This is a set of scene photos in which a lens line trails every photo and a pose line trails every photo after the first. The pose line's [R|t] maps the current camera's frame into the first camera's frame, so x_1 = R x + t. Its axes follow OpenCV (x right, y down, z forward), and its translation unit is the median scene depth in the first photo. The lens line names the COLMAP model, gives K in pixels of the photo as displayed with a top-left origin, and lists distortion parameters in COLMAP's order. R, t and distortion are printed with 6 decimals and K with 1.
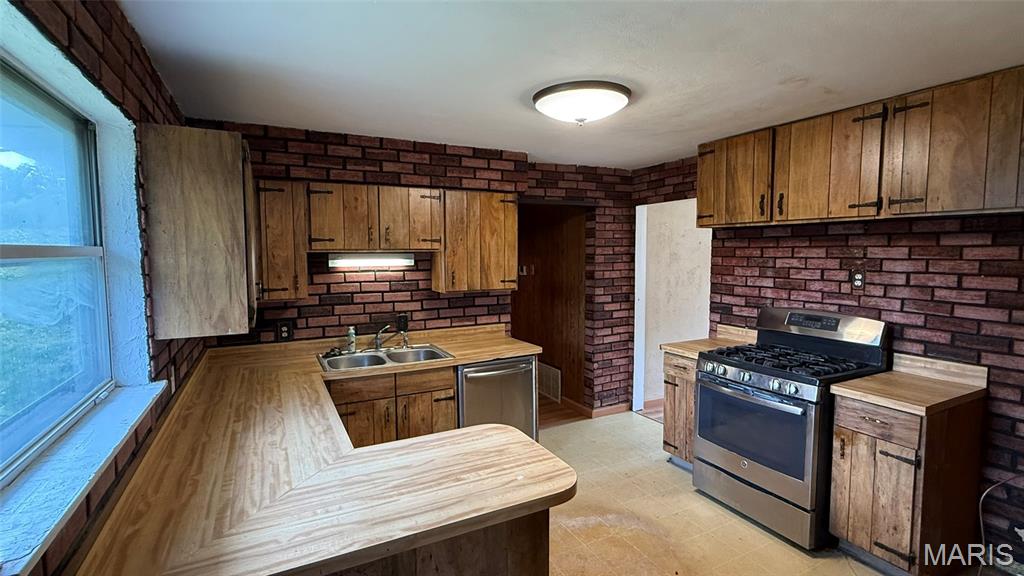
lens RADIAL K [[475.2, 0, 515.1], [0, 475.2, 286.0], [0, 0, 1]] dist [-0.003328, 0.000191]
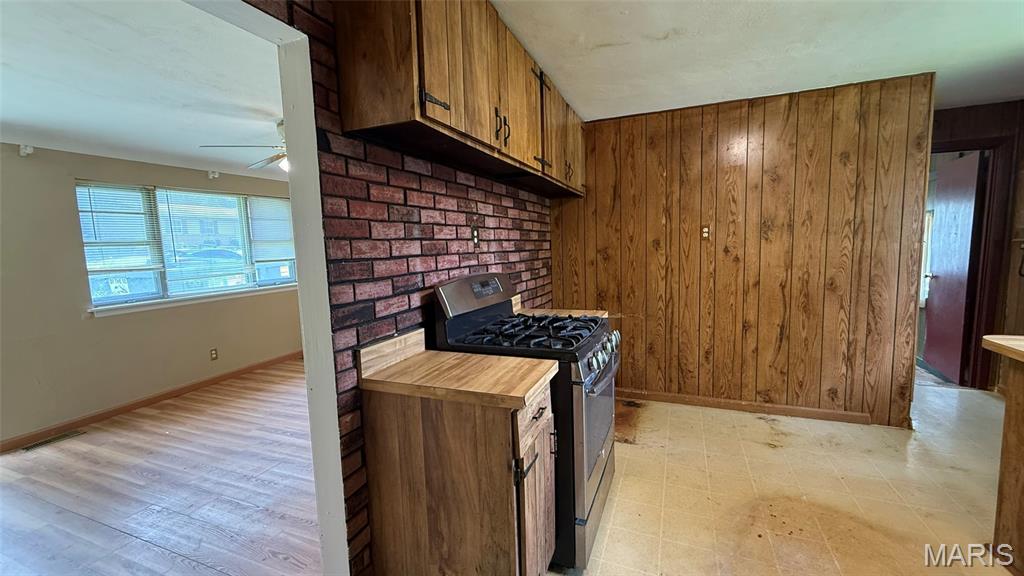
lens RADIAL K [[408.8, 0, 510.6], [0, 408.8, 287.2], [0, 0, 1]] dist [0.001023, 0.000164]
pose [[-0.642256, -0.052175, 0.764712, 0.047554], [0.095787, 0.984396, 0.147611, -0.023307], [-0.760481, 0.168054, -0.627237, 1.239047]]
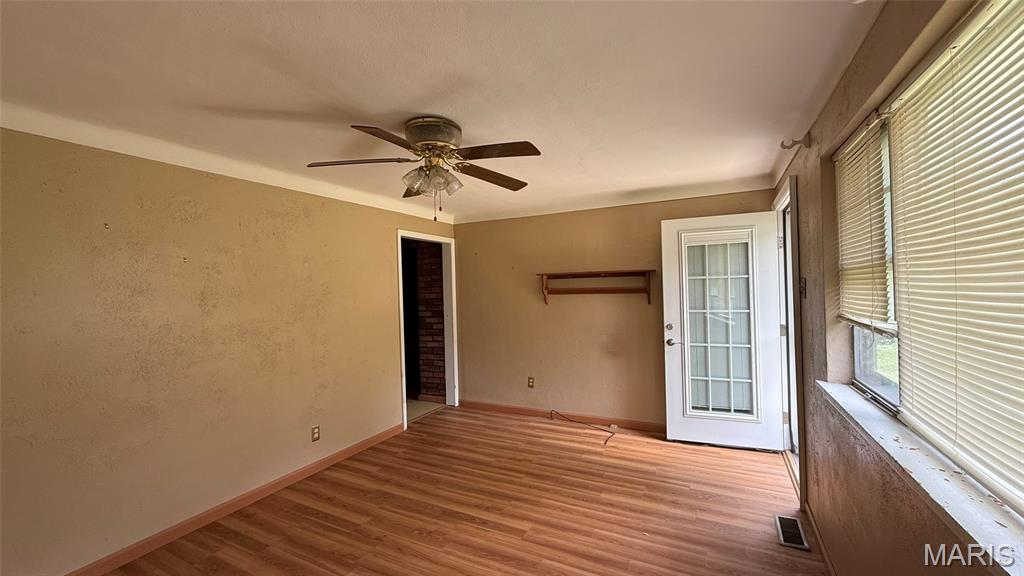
lens RADIAL K [[408.8, 0, 508.5], [0, 408.8, 284.8], [0, 0, 1]] dist [0.001023, 0.000164]
pose [[0.575611, -0.016300, -0.817561, 1.709387], [-0.034711, 0.998413, -0.044344, -0.016064], [0.816987, 0.053903, 0.574131, 0.685010]]
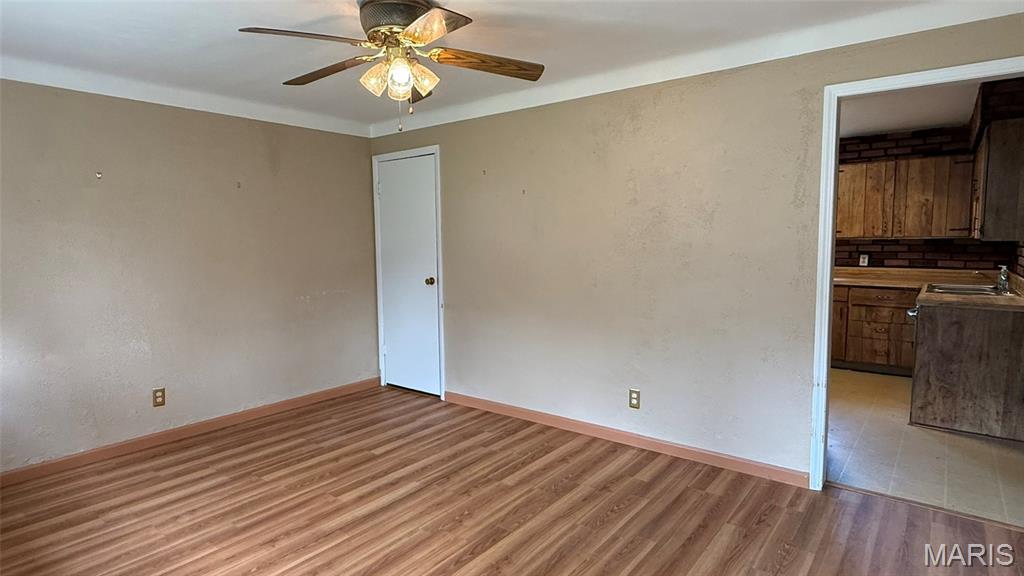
lens RADIAL K [[549.9, 0, 507.9], [0, 549.9, 290.1], [0, 0, 1]] dist [0.000169, -0.001837]
pose [[-0.913948, 0.056952, -0.401815, 1.264459], [-0.012595, 0.985646, 0.168352, -0.063645], [0.405635, 0.158926, -0.900112, 1.692314]]
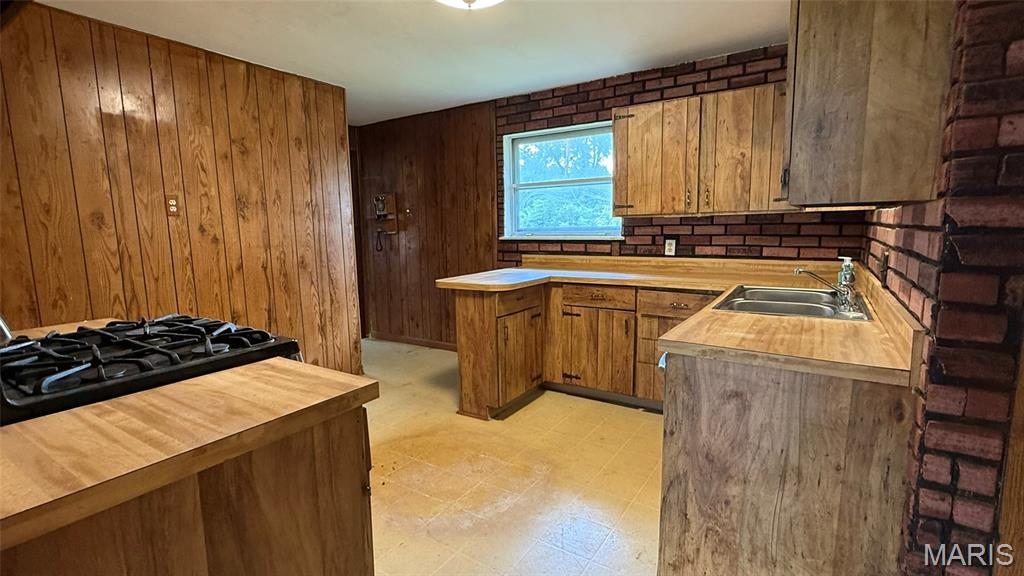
lens RADIAL K [[475.2, 0, 513.9], [0, 475.2, 289.2], [0, 0, 1]] dist [-0.003328, 0.000191]
pose [[-0.868372, 0.088921, -0.487877, 0.382531], [-0.013141, 0.979322, 0.201882, 0.001852], [0.495740, 0.181720, -0.849247, 1.322765]]
